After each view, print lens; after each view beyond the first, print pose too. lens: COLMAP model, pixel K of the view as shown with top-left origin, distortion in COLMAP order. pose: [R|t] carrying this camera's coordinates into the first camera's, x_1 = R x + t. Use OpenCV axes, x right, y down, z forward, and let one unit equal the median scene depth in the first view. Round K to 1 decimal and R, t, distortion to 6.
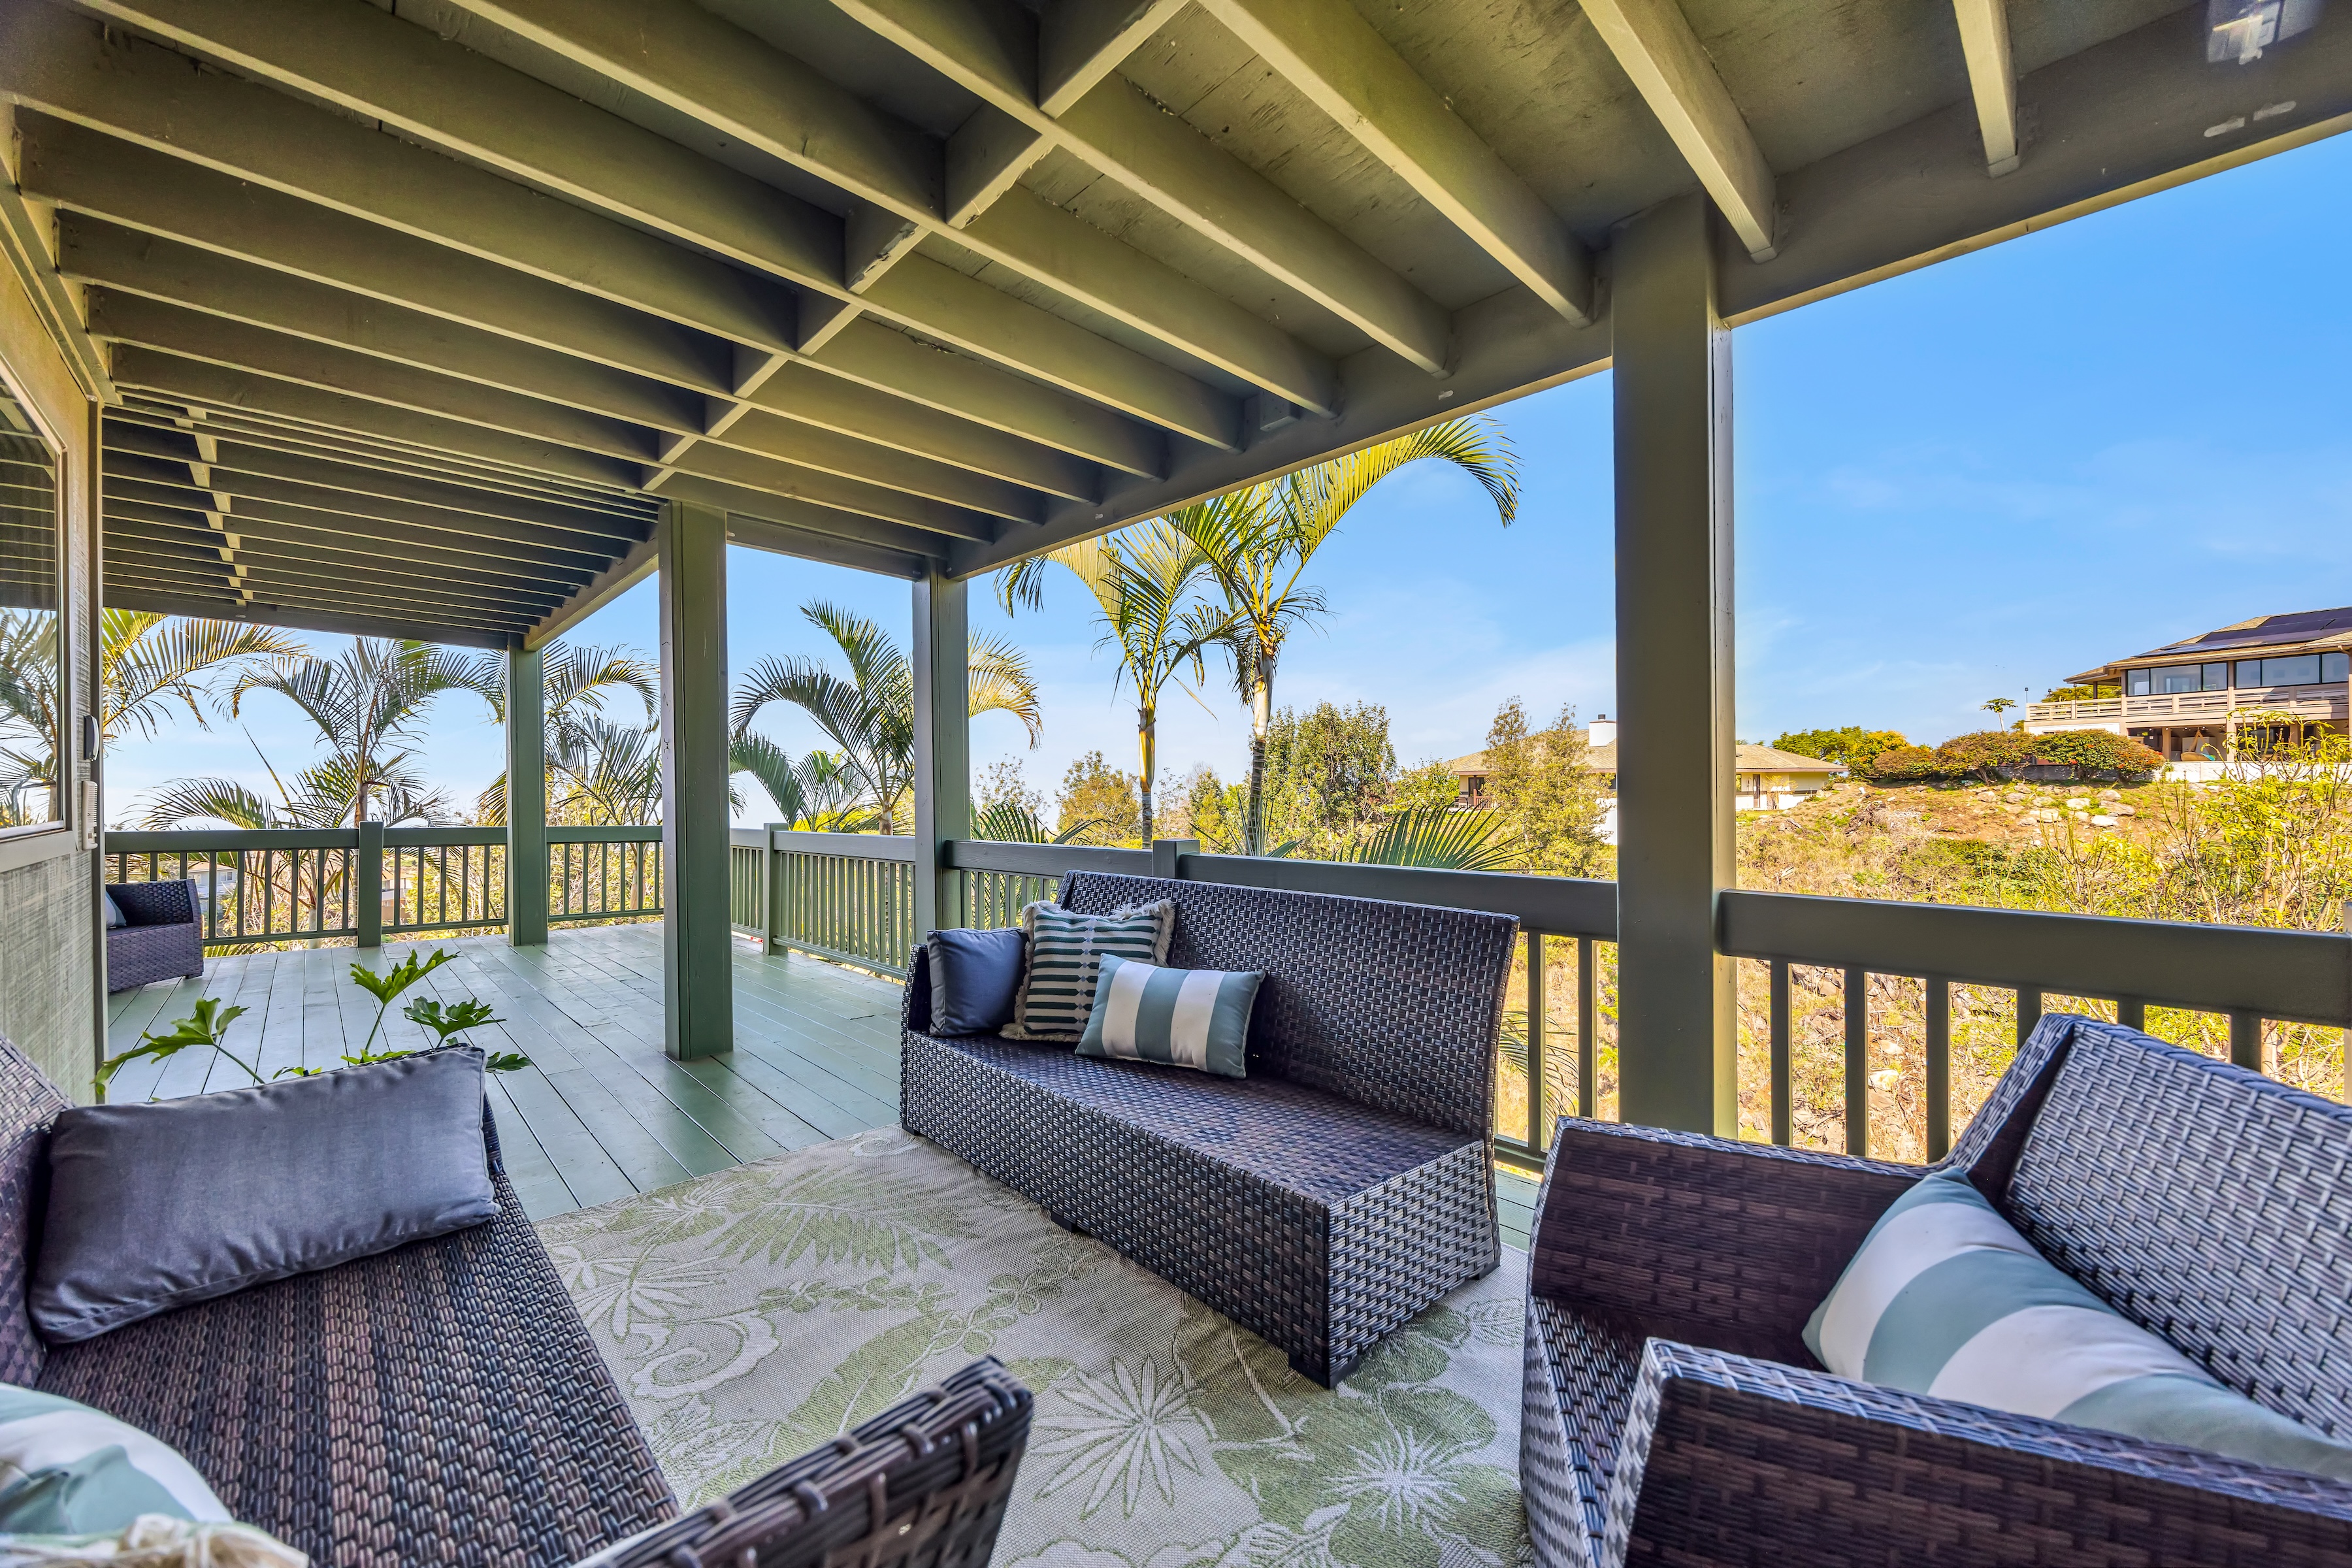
lens RADIAL K [[907.7, 0, 1176.0], [0, 907.7, 784.0], [0, 0, 1]] dist [-0.000934, -0.000002]
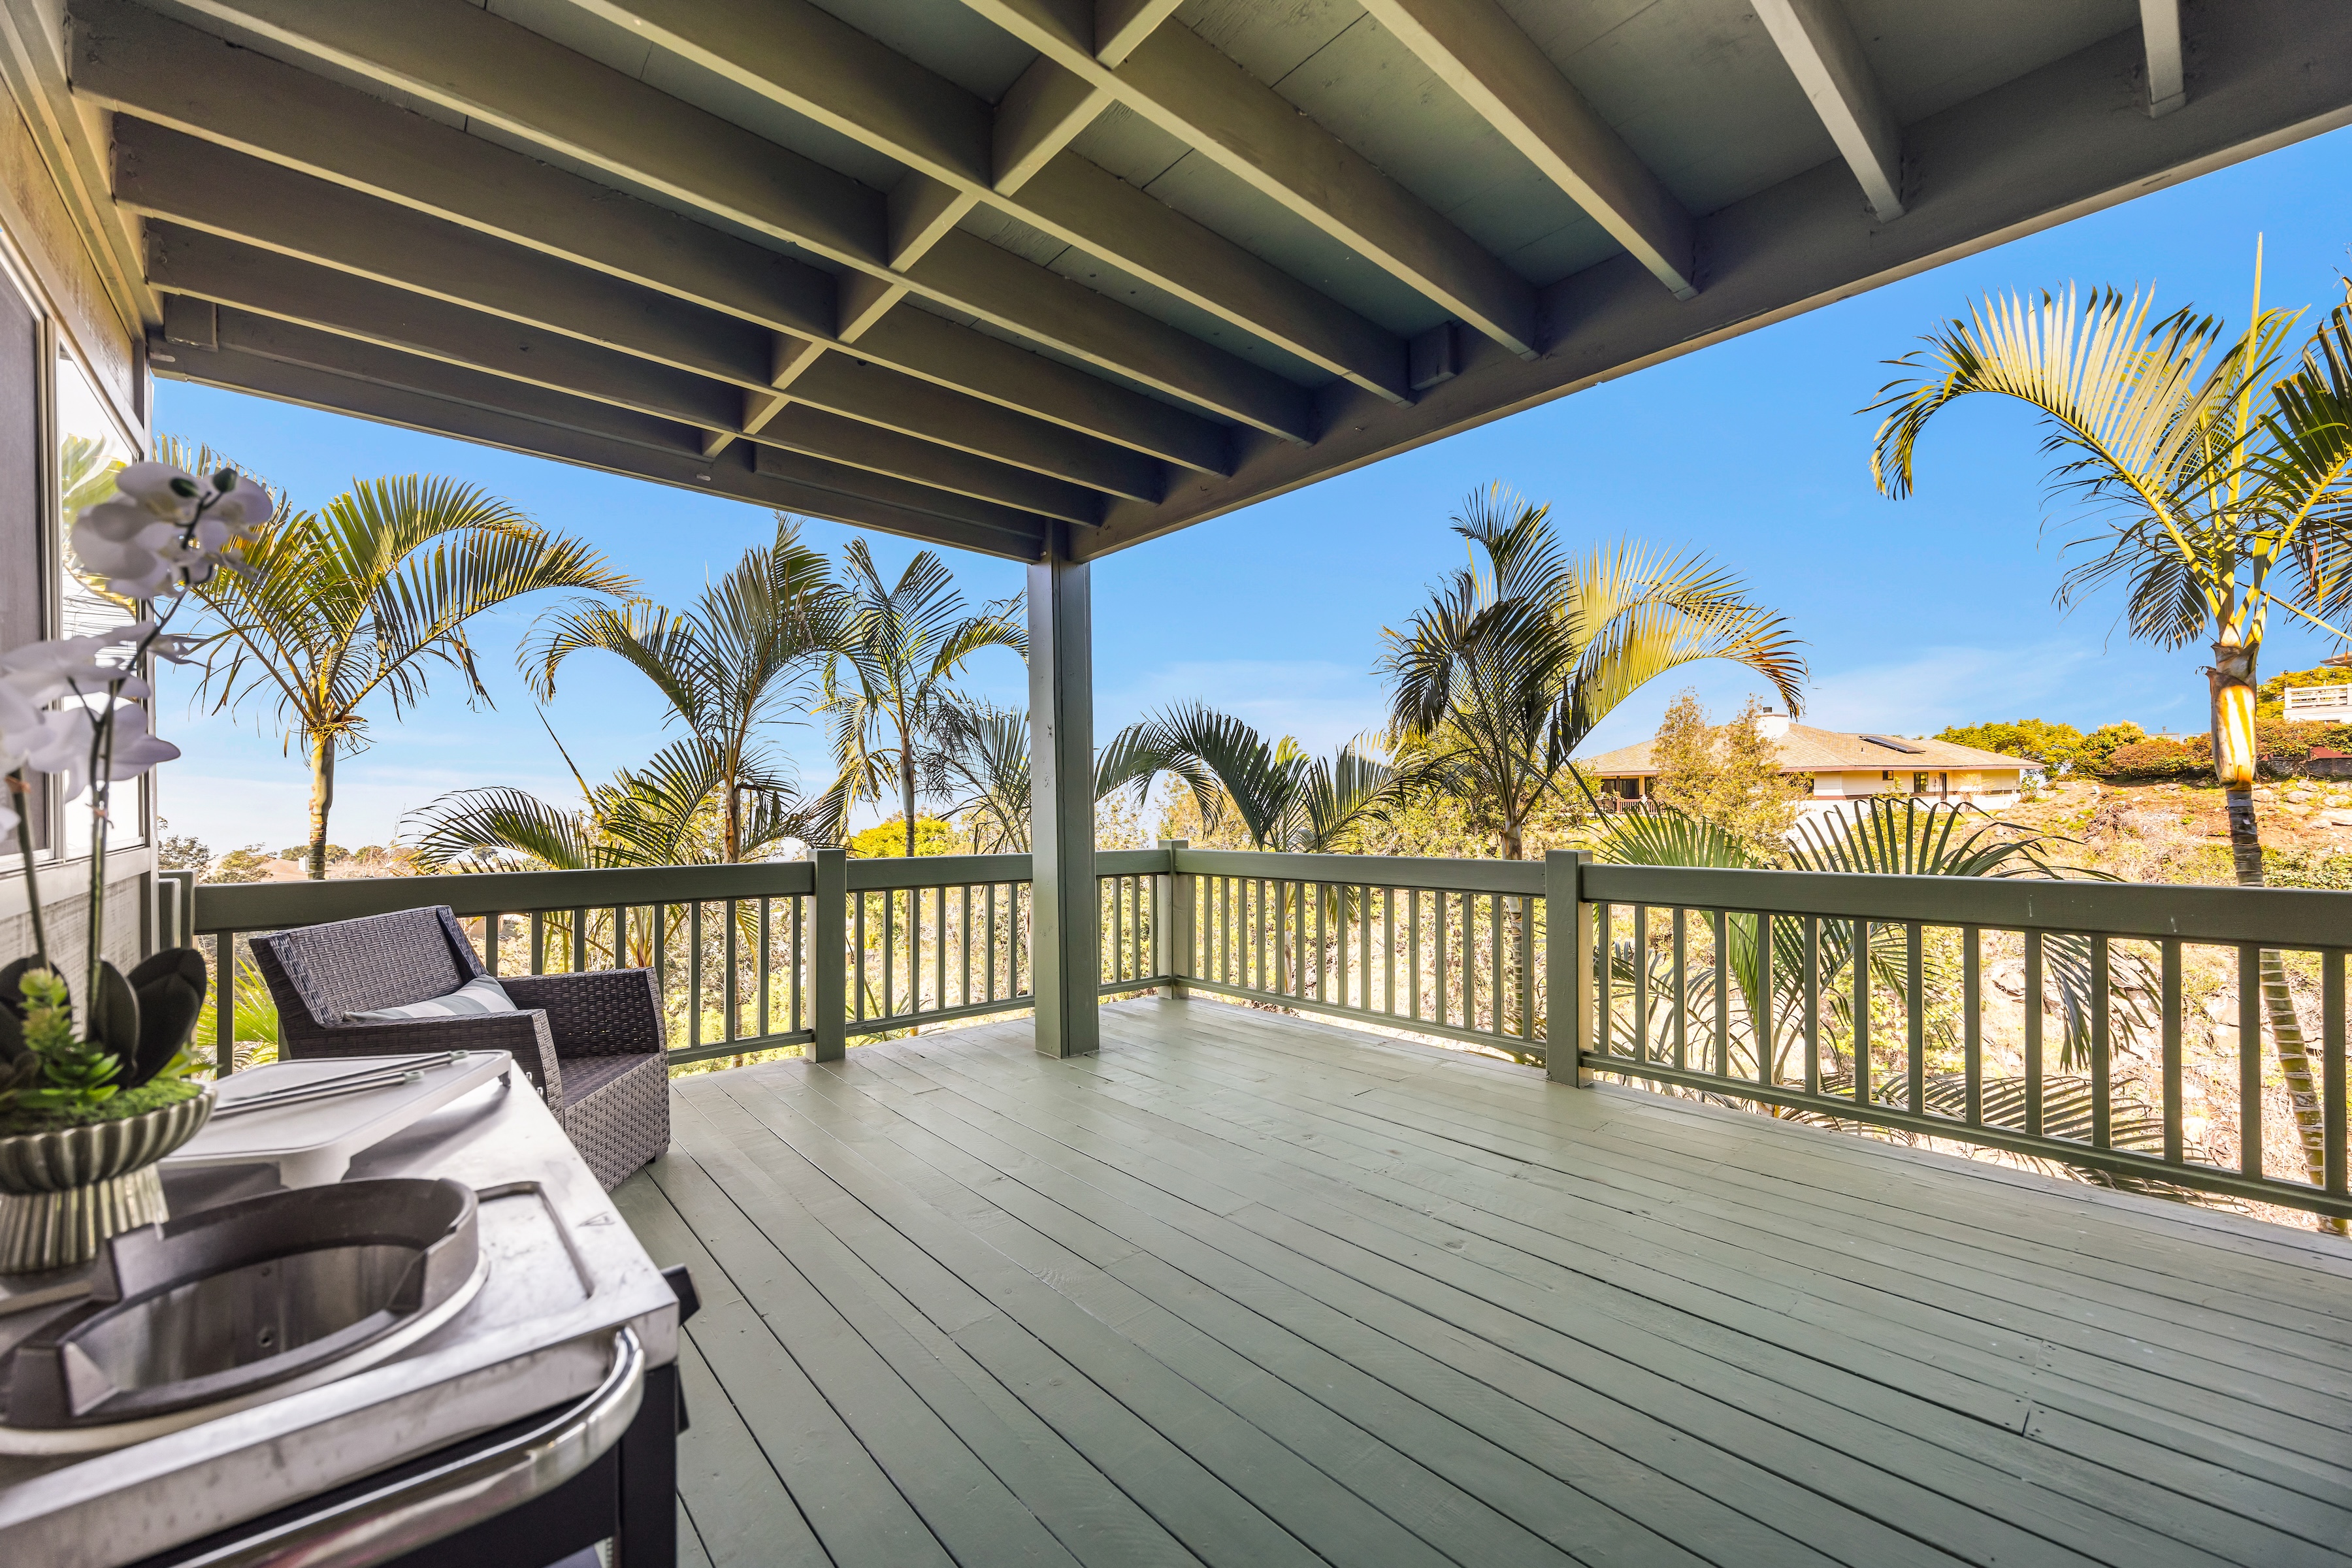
lens RADIAL K [[931.4, 0, 1171.6], [0, 931.4, 818.1], [0, 0, 1]] dist [0.010624, -0.000228]
pose [[0.999159, -0.006241, -0.040515, -0.098949], [0.007458, 0.999523, 0.029956, 0.000562], [0.040308, -0.030233, 0.998730, 0.061783]]
